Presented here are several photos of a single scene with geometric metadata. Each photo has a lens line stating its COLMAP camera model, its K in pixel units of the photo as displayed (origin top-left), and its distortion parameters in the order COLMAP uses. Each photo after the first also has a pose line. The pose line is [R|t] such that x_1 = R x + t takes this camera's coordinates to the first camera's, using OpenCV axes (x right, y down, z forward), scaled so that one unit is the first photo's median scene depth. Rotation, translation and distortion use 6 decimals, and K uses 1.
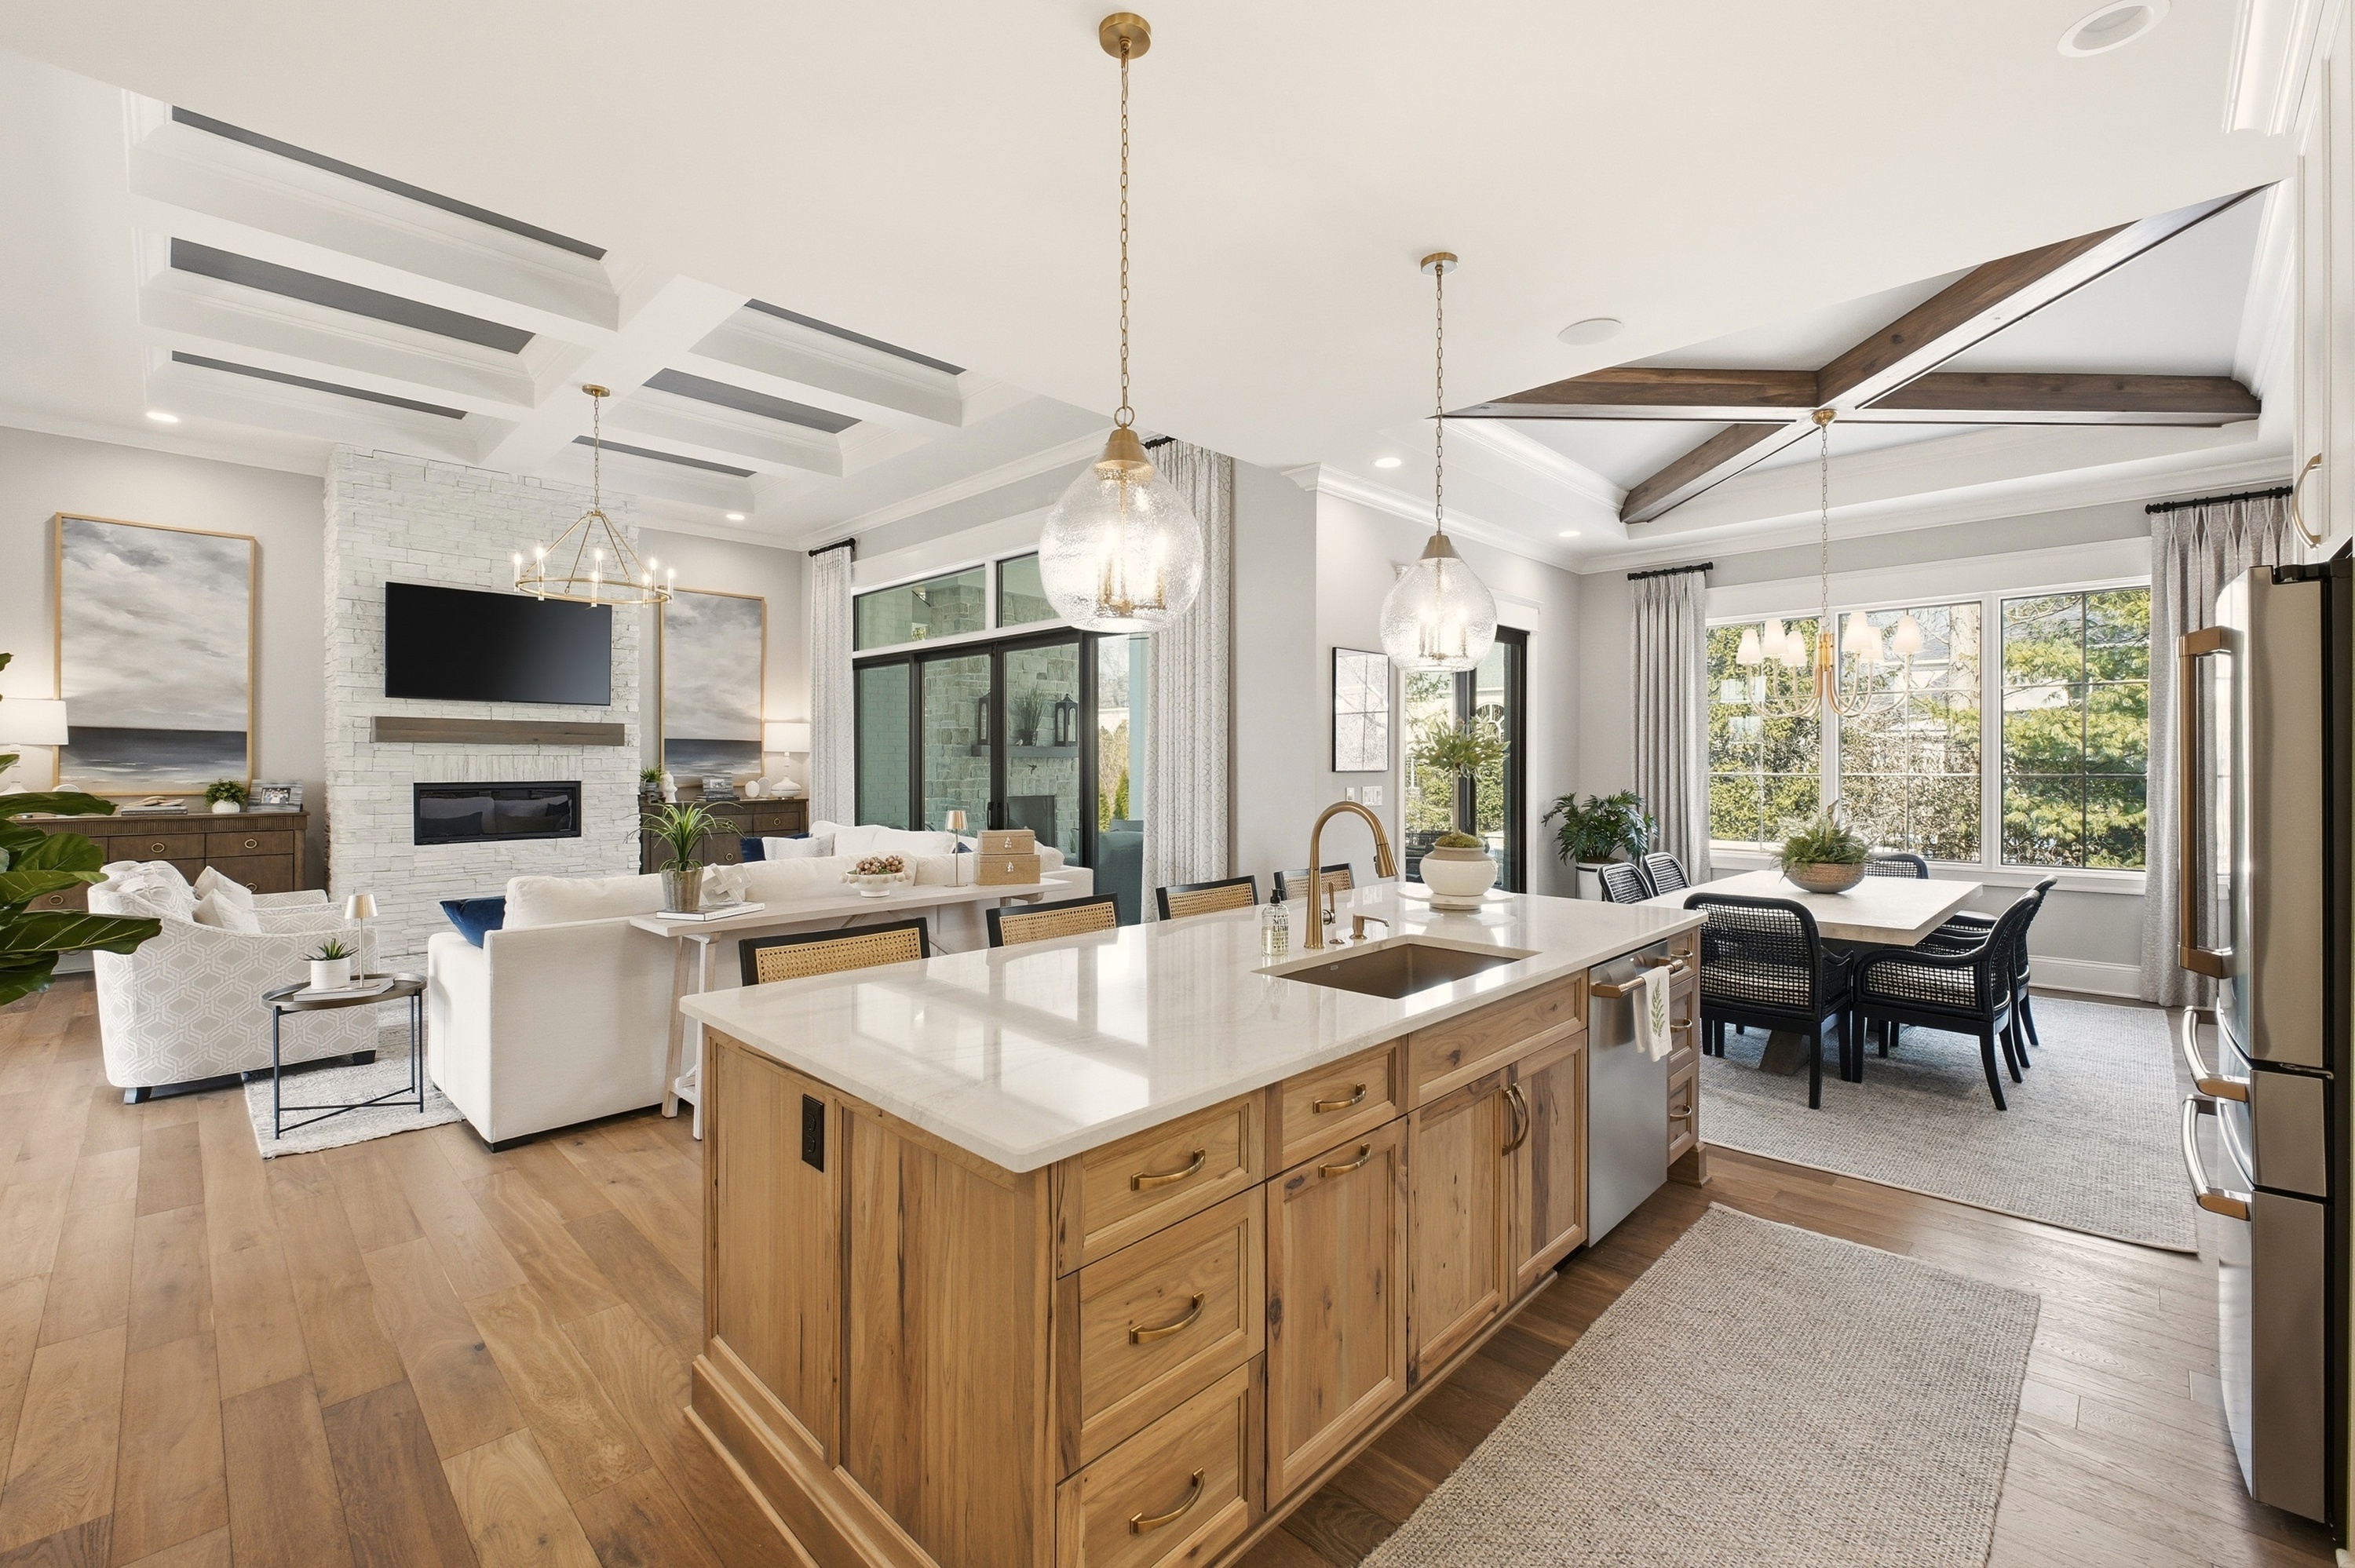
lens RADIAL K [[989.1, 0, 1181.9], [0, 989.1, 769.1], [0, 0, 1]] dist [-0.003840, 0.000358]
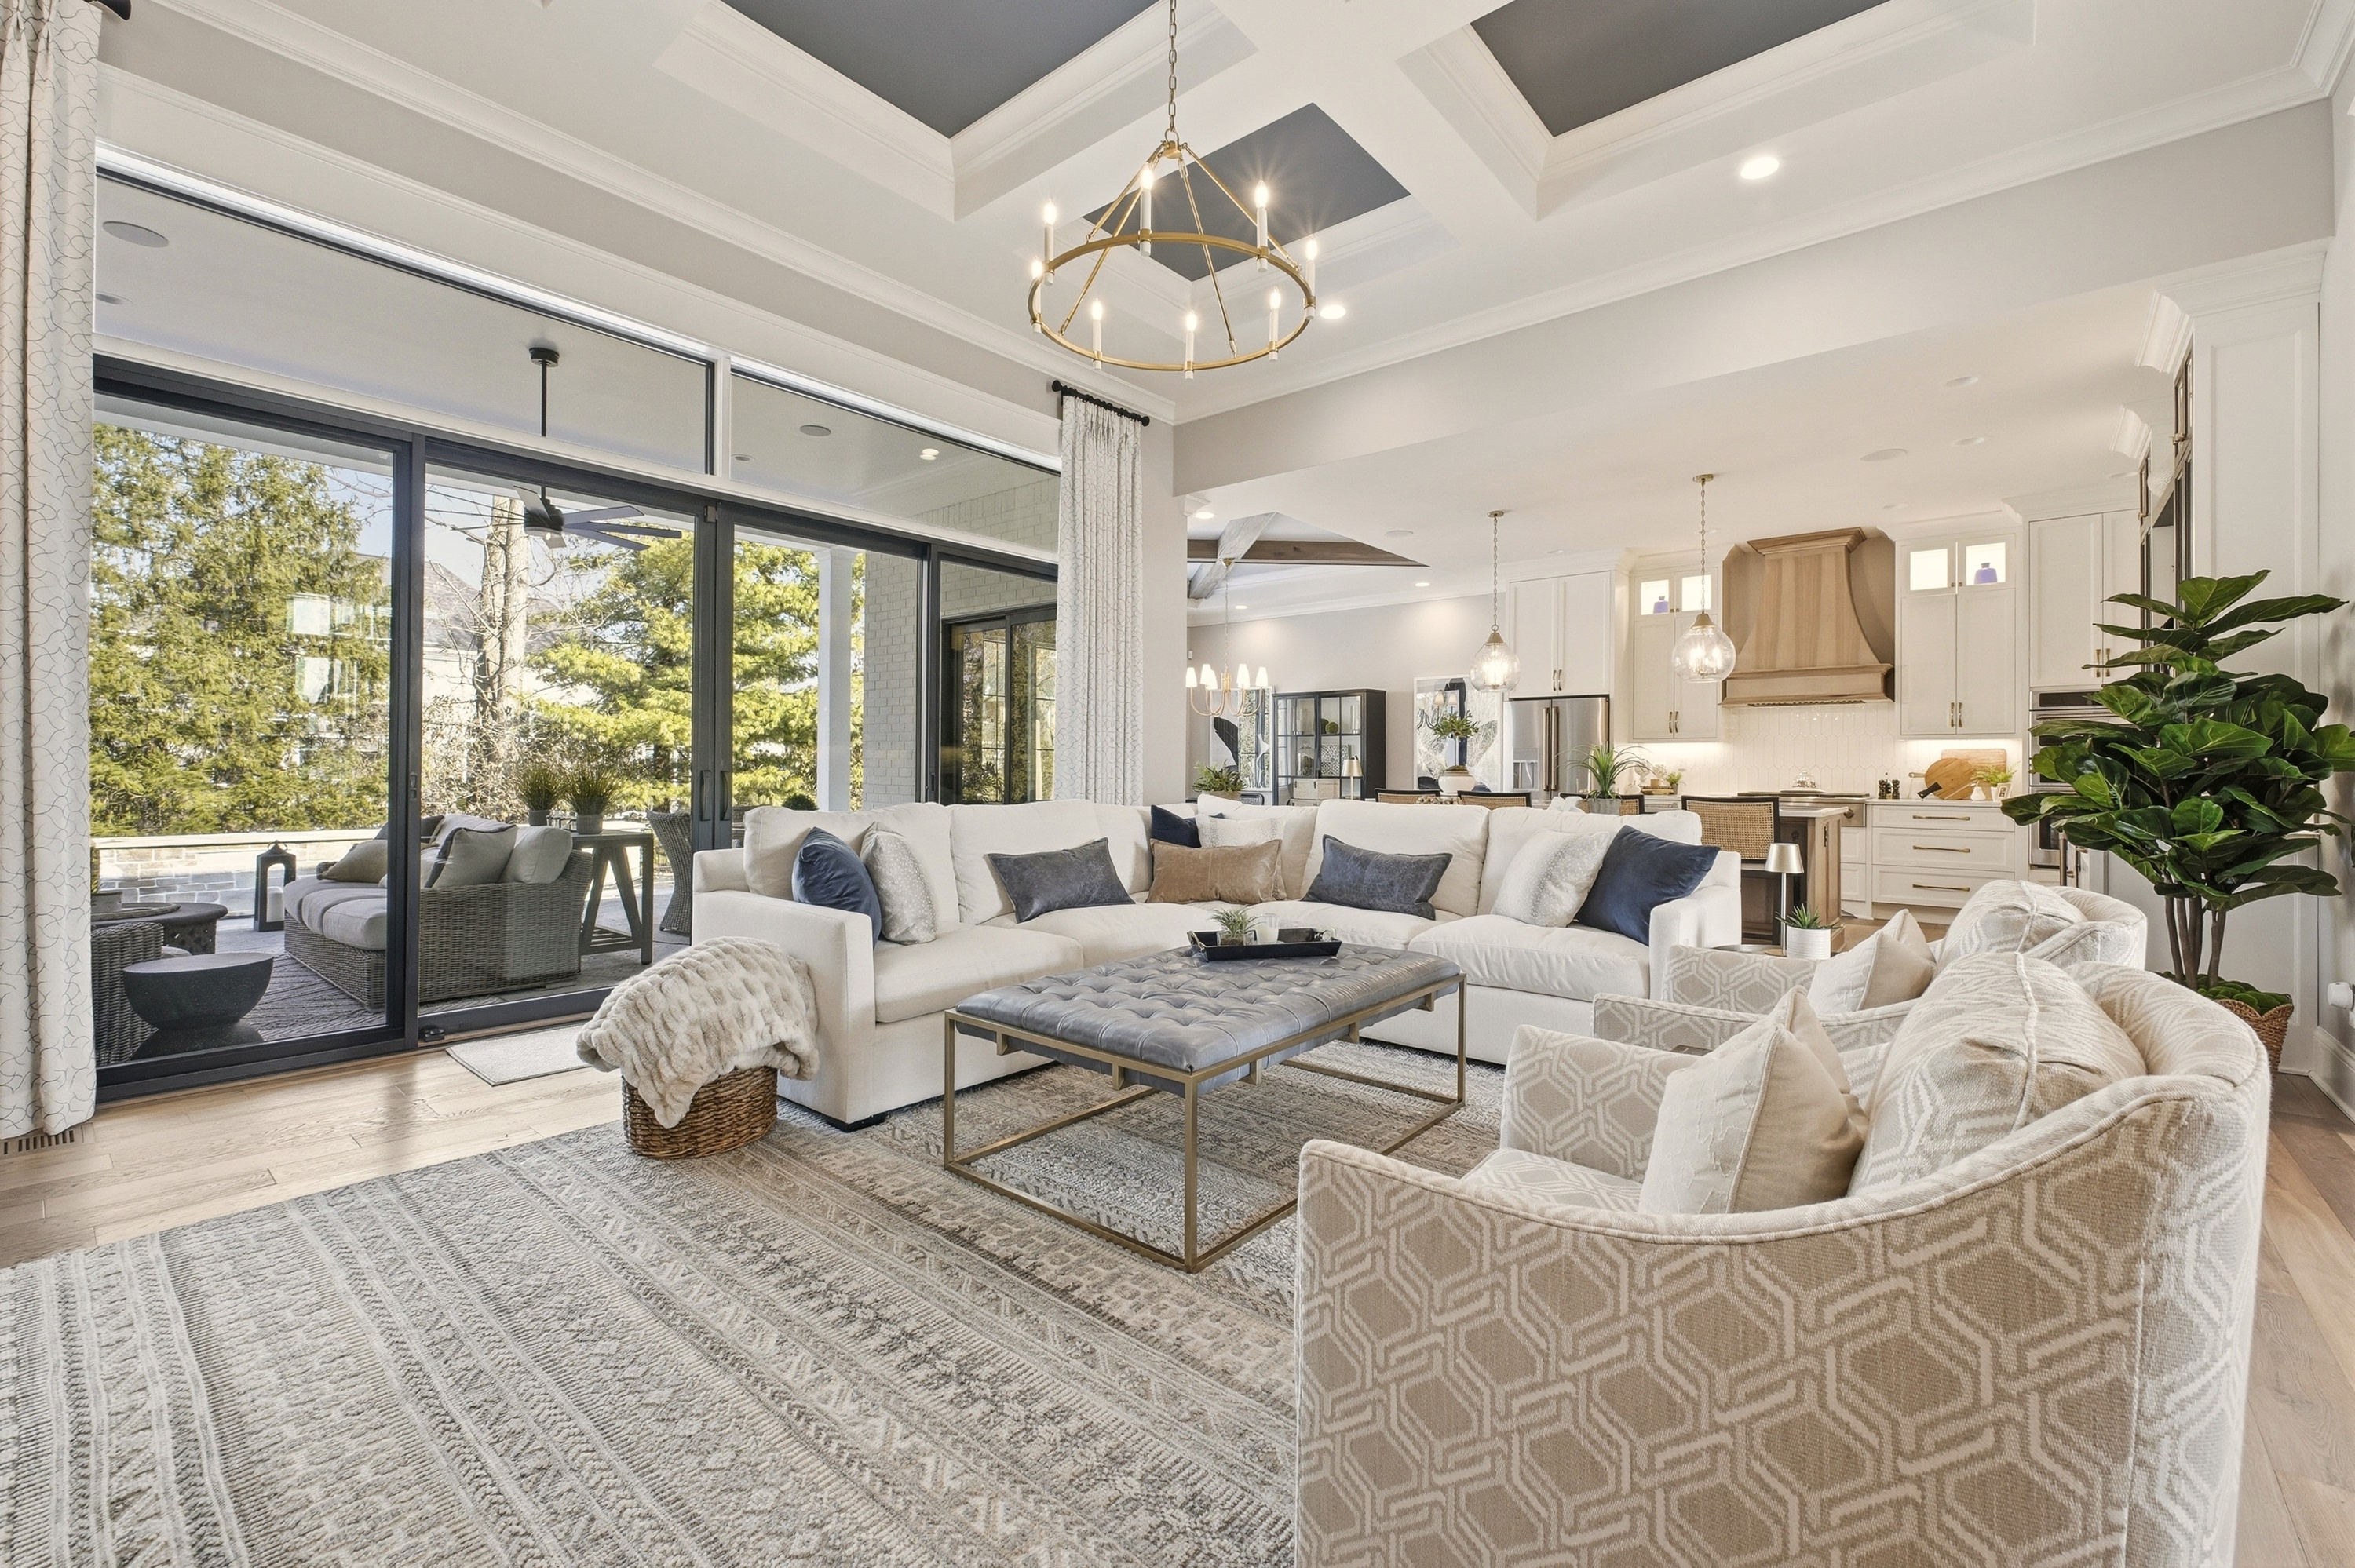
lens RADIAL K [[989.1, 0, 1181.7], [0, 989.1, 770.4], [0, 0, 1]] dist [-0.003840, 0.000358]
pose [[-0.072798, -0.001653, 0.997345, -0.922362], [-0.000623, 0.999999, 0.001612, 0.035840], [-0.997347, -0.000504, -0.072799, 0.885547]]
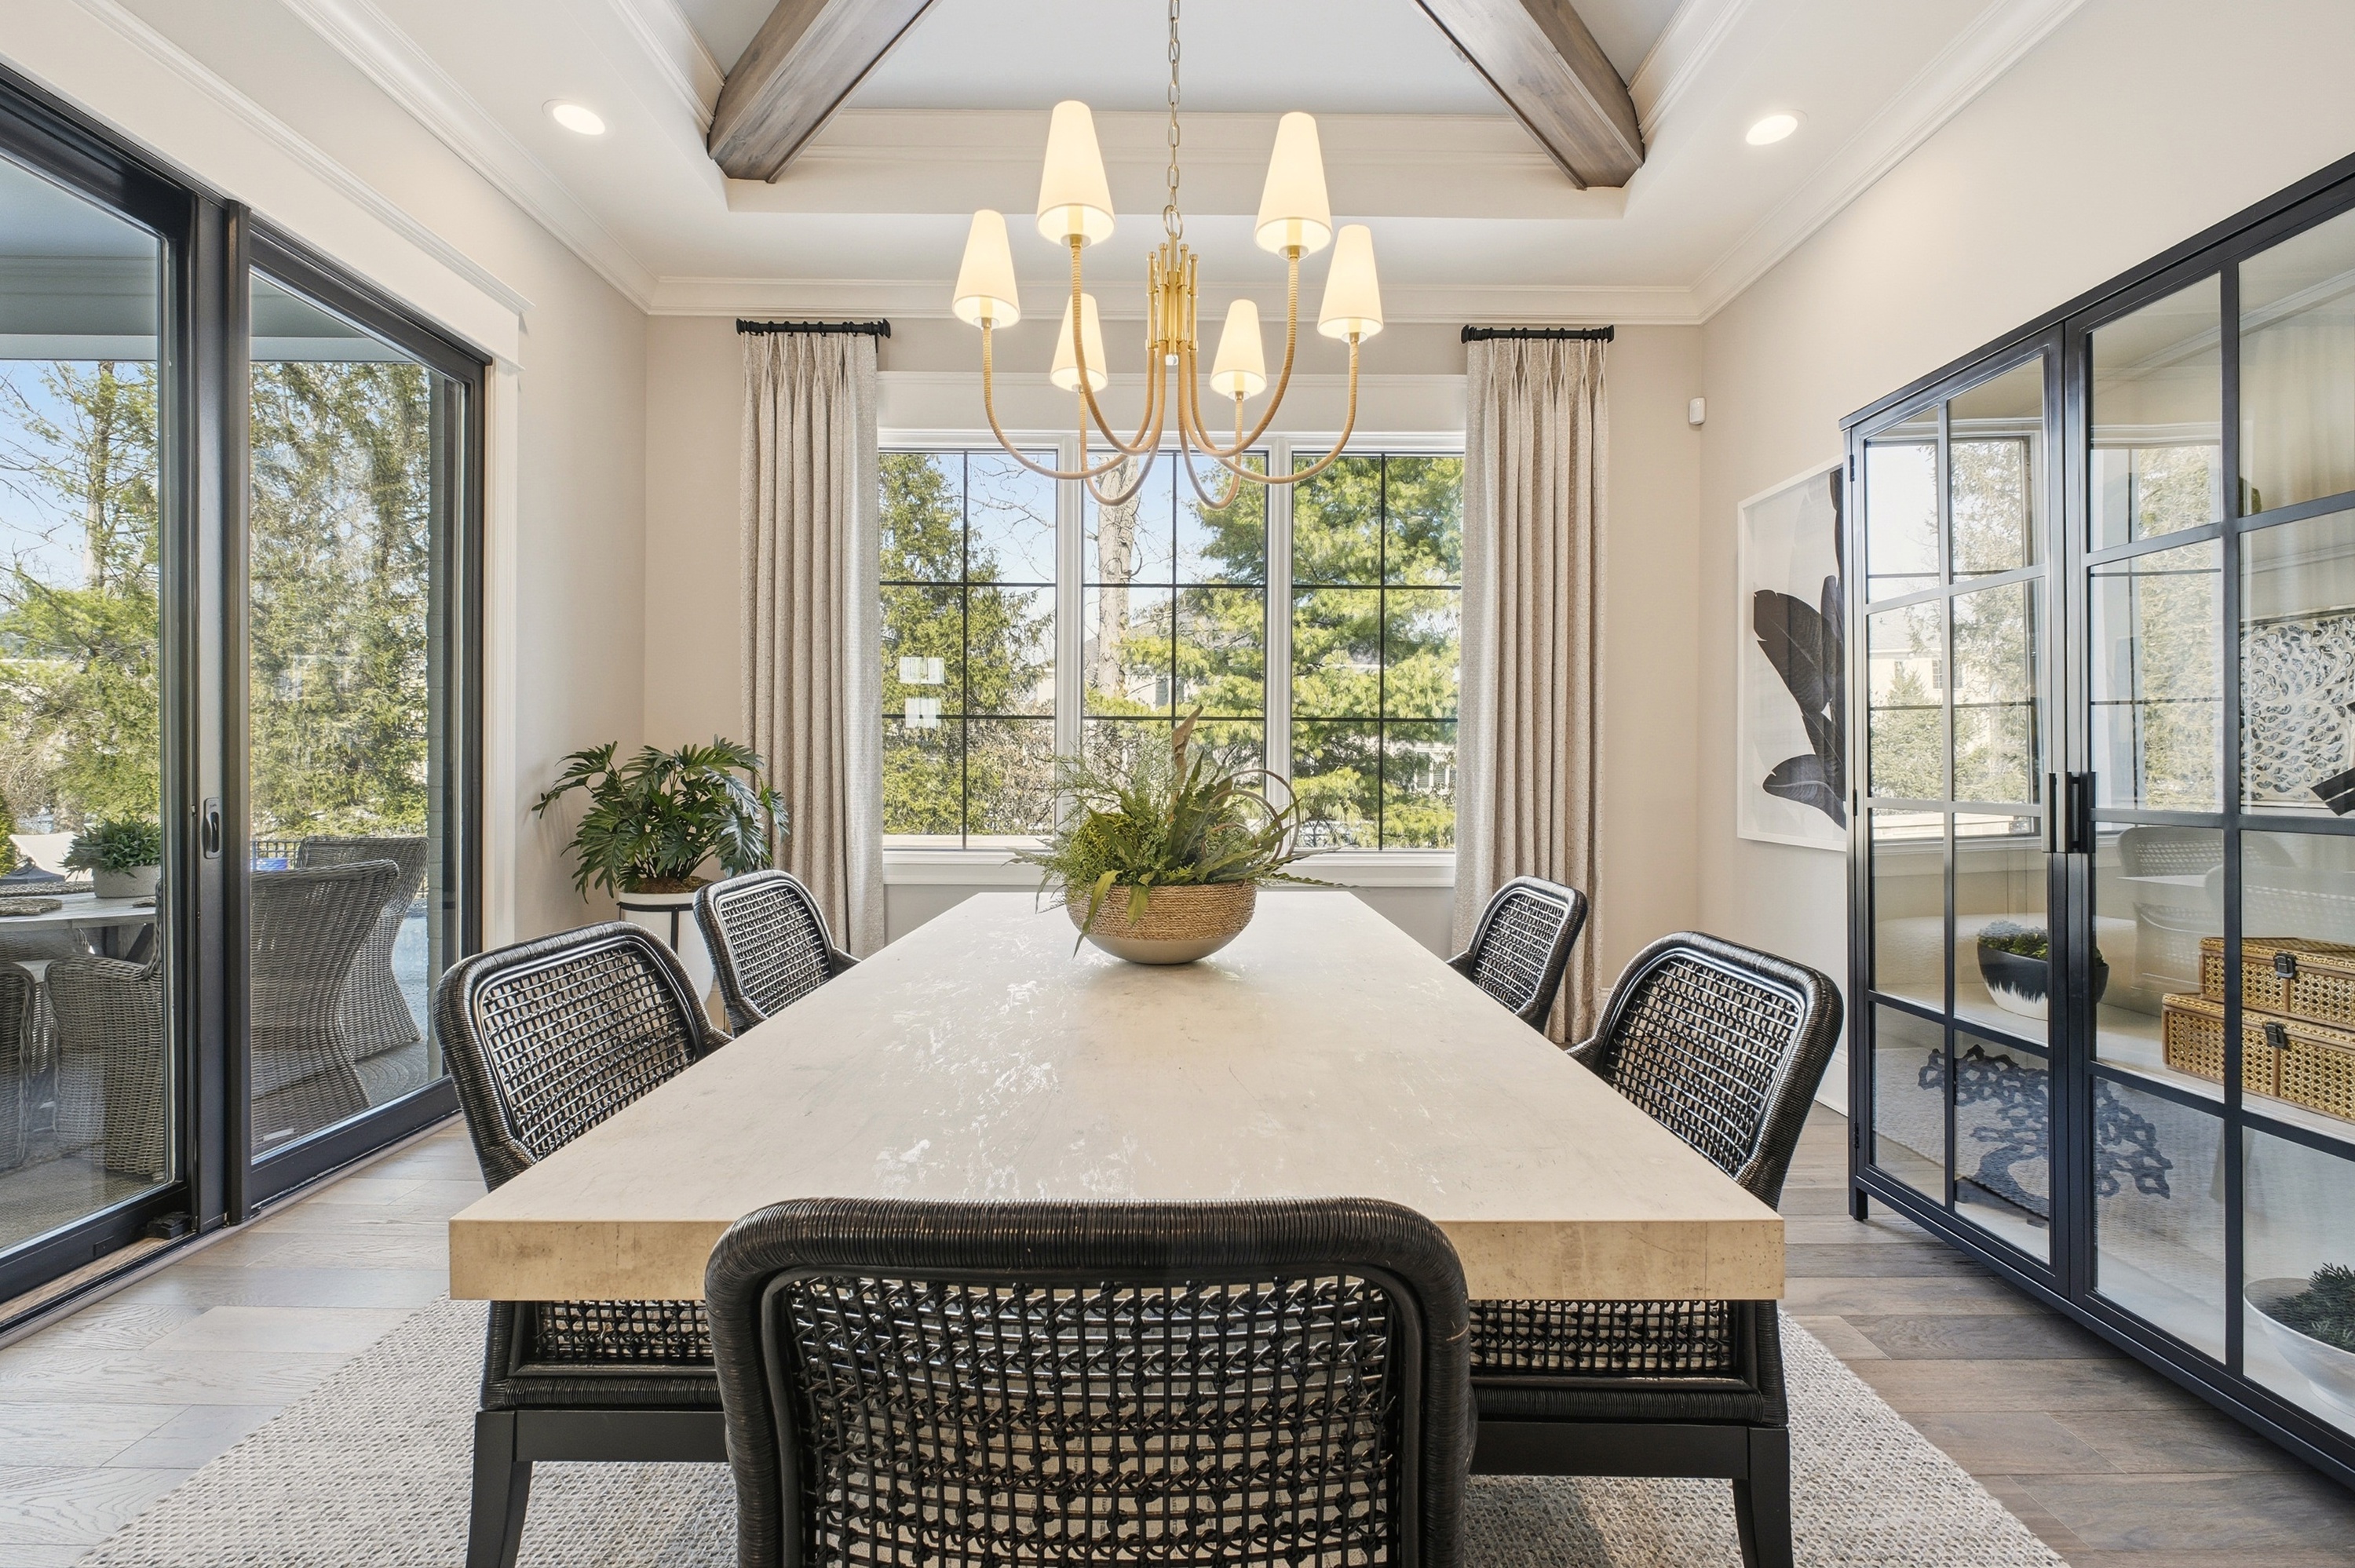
lens RADIAL K [[989.1, 0, 1177.7], [0, 989.1, 778.2], [0, 0, 1]] dist [-0.003840, 0.000358]
pose [[0.712835, 0.000272, 0.701332, 0.285751], [-0.006118, 0.999964, 0.005830, 0.039461], [-0.701305, -0.008446, 0.712811, 0.530651]]
